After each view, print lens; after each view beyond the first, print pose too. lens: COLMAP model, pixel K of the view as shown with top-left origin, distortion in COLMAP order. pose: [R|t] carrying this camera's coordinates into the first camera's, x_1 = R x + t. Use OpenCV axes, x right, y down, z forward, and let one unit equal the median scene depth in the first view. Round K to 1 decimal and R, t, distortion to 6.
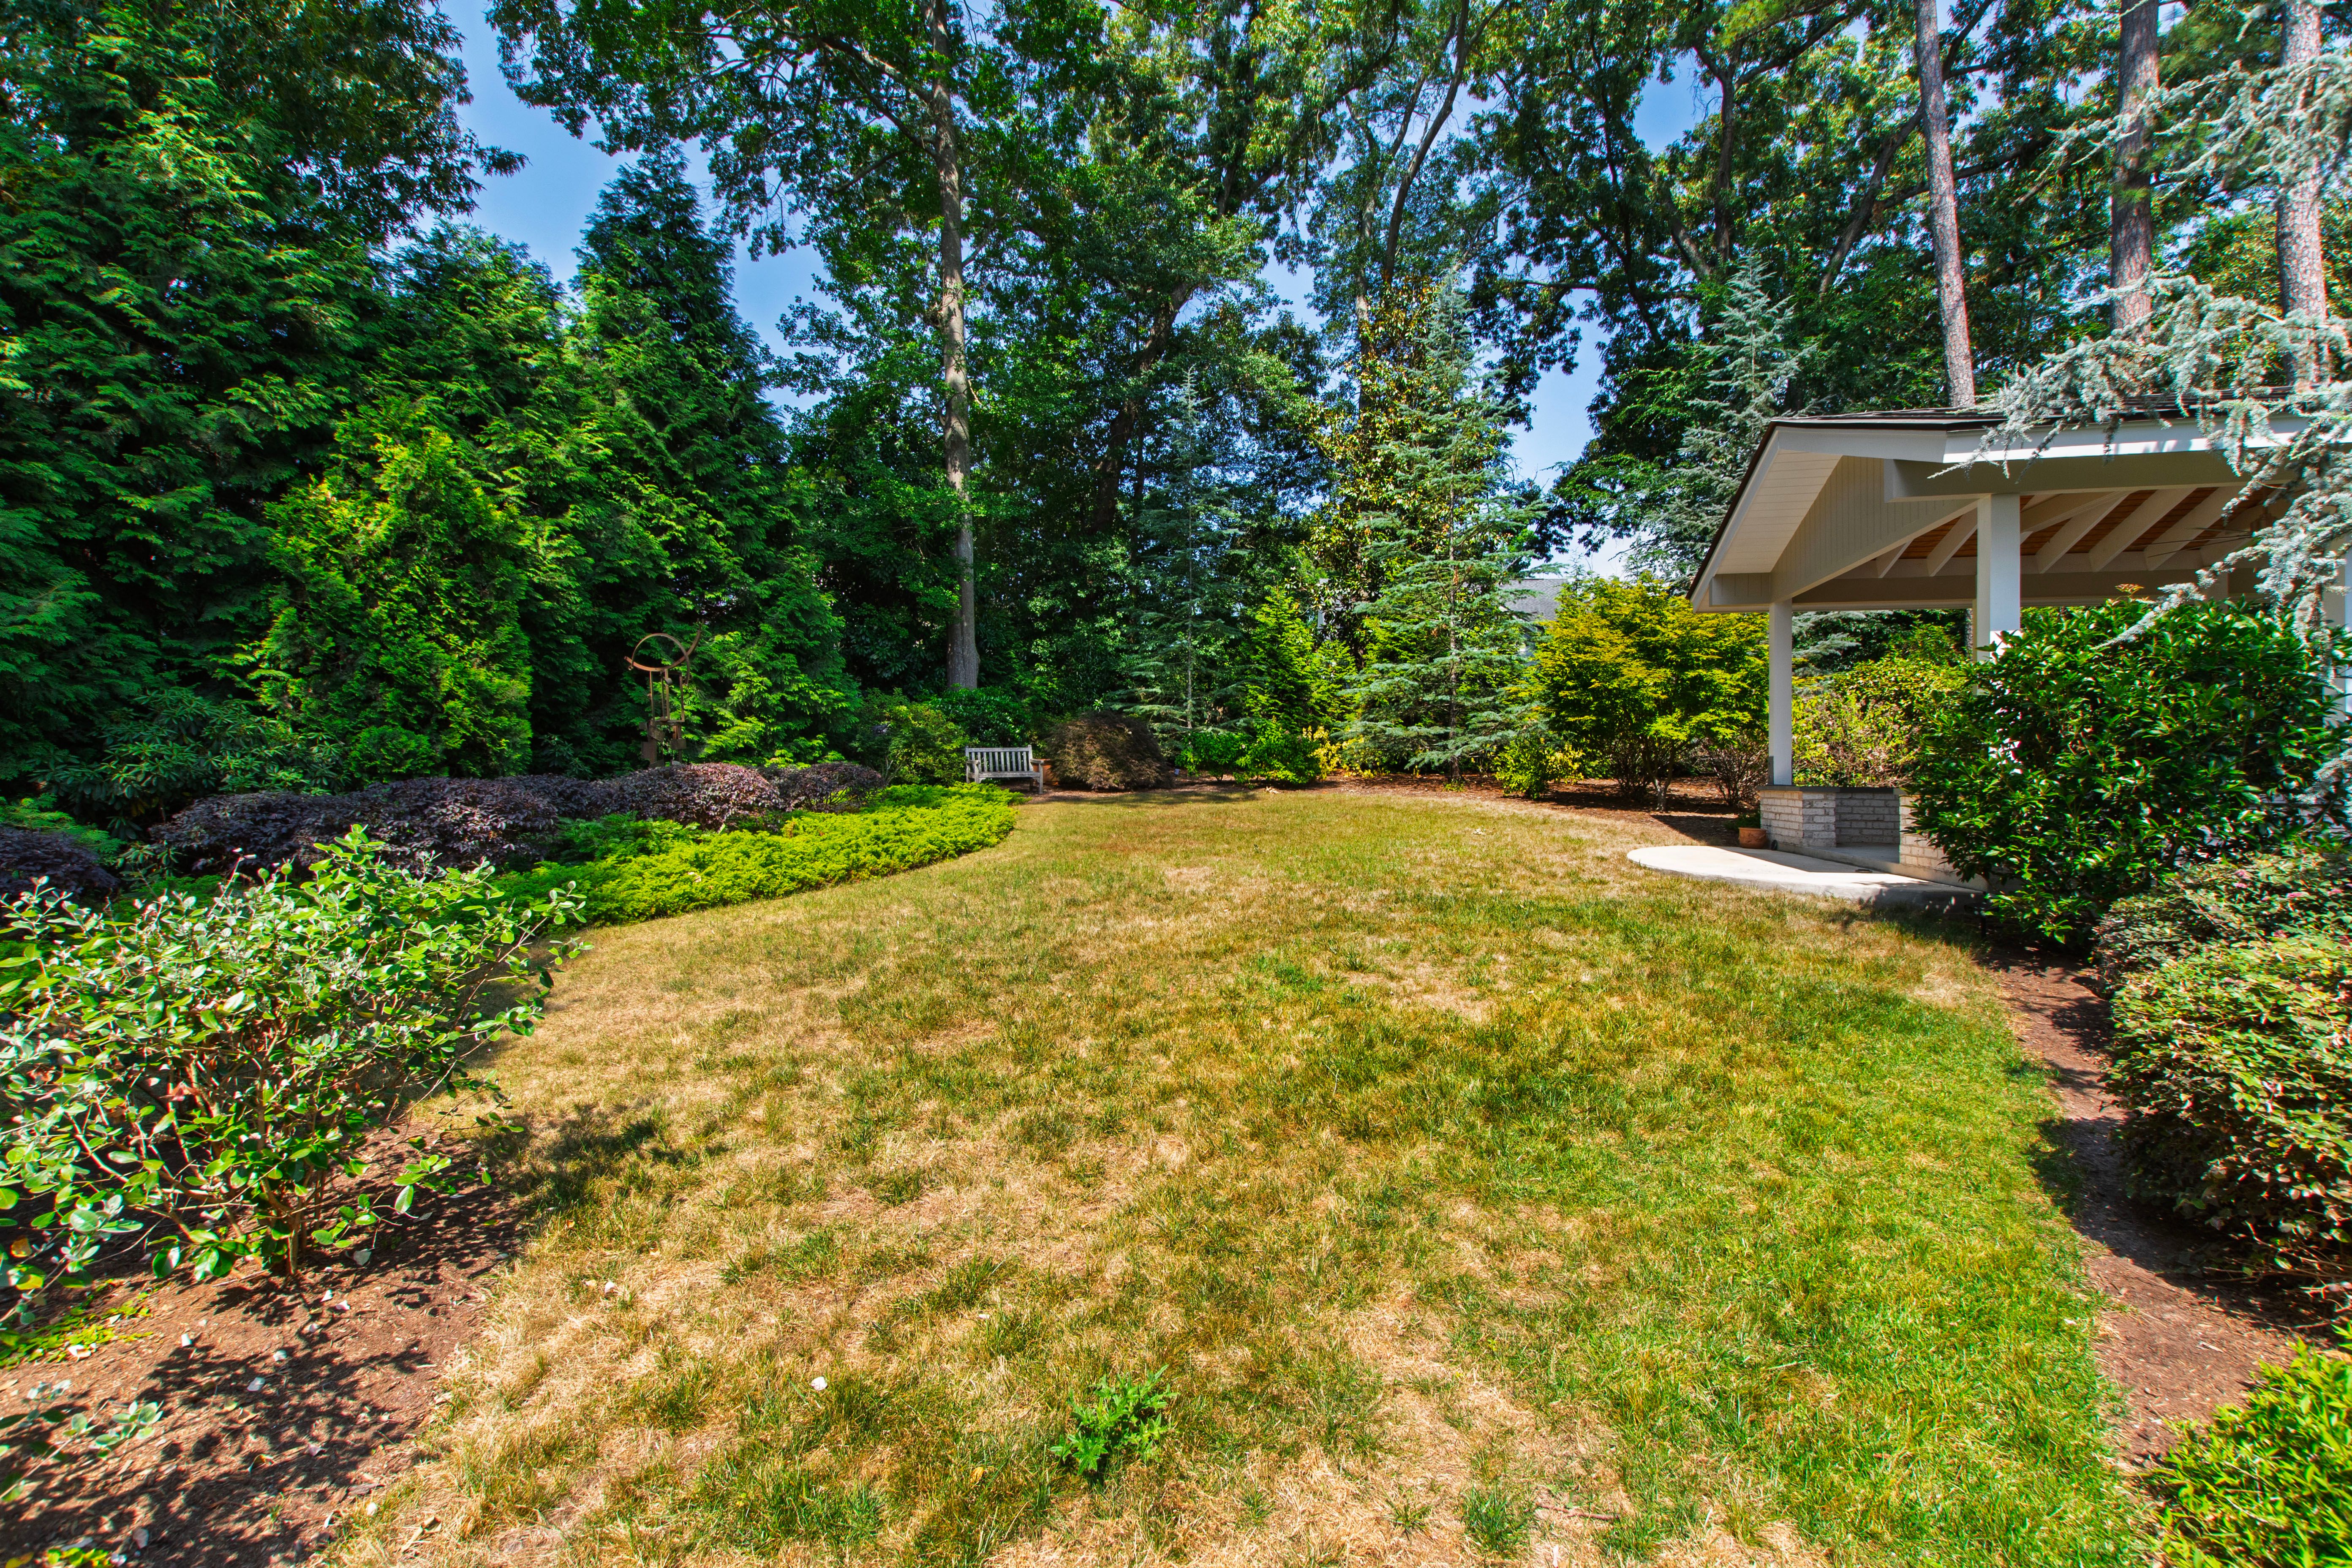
lens RADIAL K [[1038.8, 0, 1180.4], [0, 1038.8, 761.3], [0, 0, 1]] dist [0.001301, 0.000306]
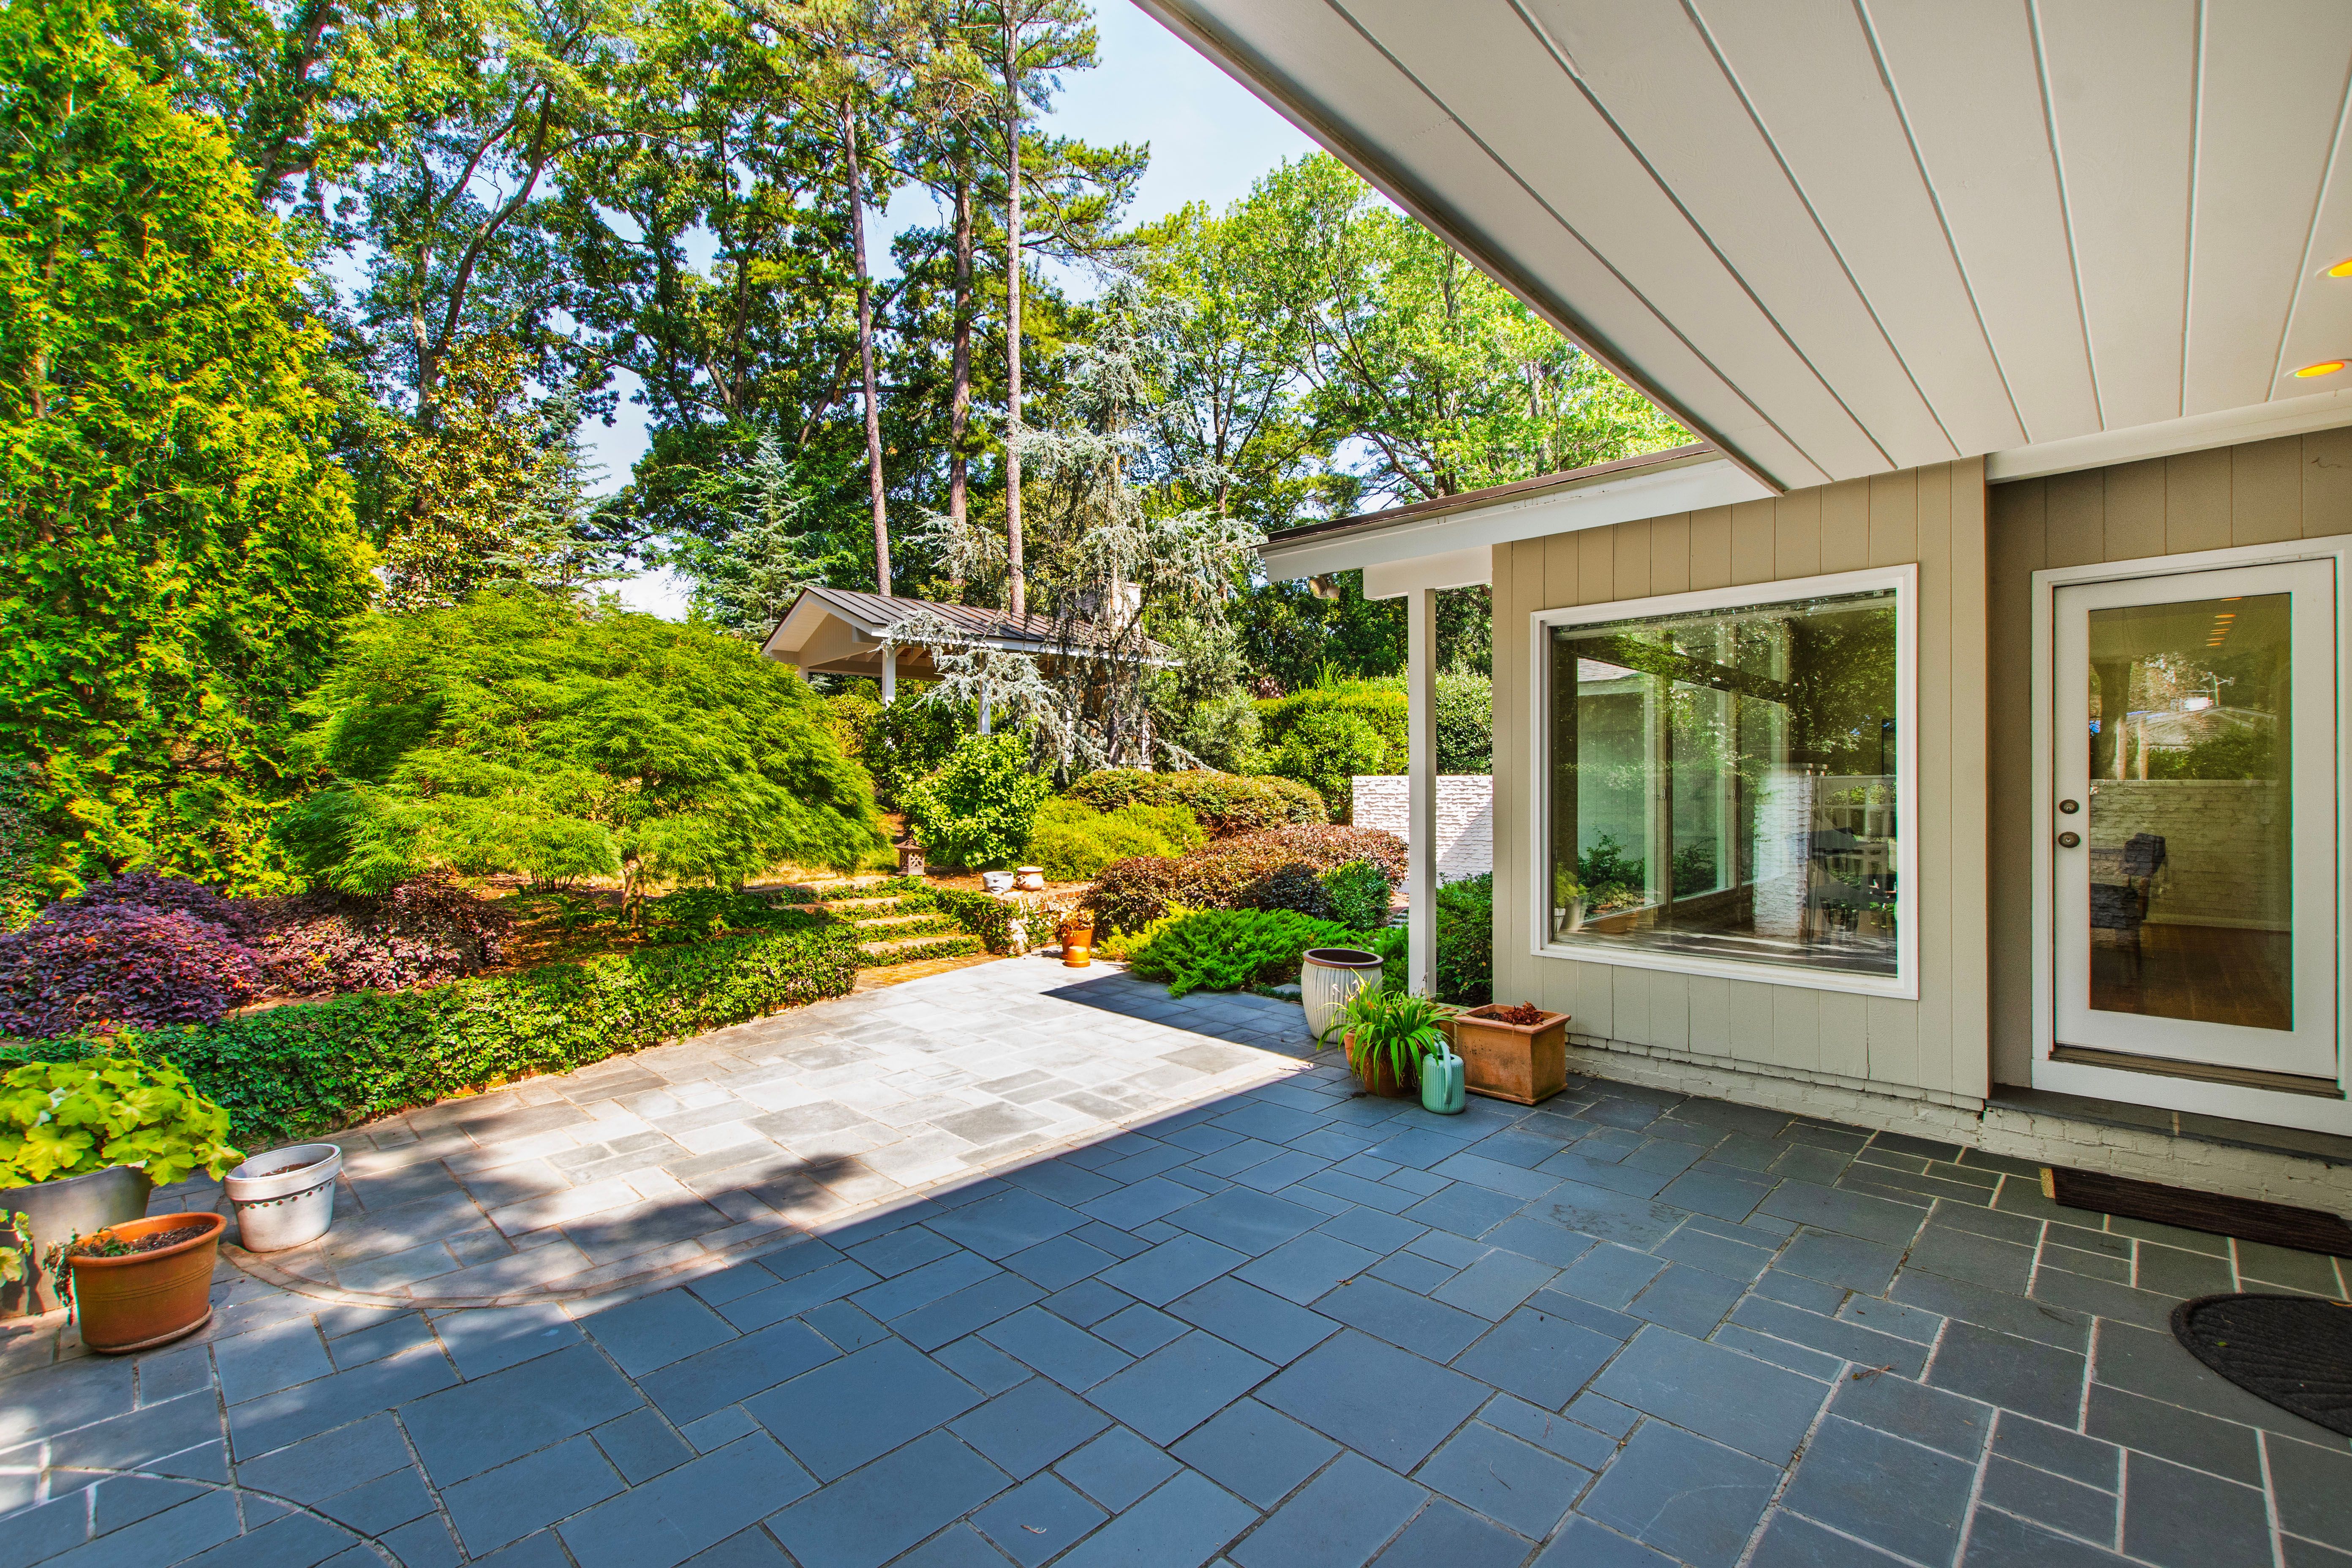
lens RADIAL K [[1033.8, 0, 1136.6], [0, 1033.8, 790.9], [0, 0, 1]] dist [0.001735, 0.000354]
pose [[0.635321, -0.010582, 0.772175, -0.195958], [-0.008766, 0.999743, 0.020912, 0.012132], [-0.772198, -0.020055, 0.635065, -0.269030]]
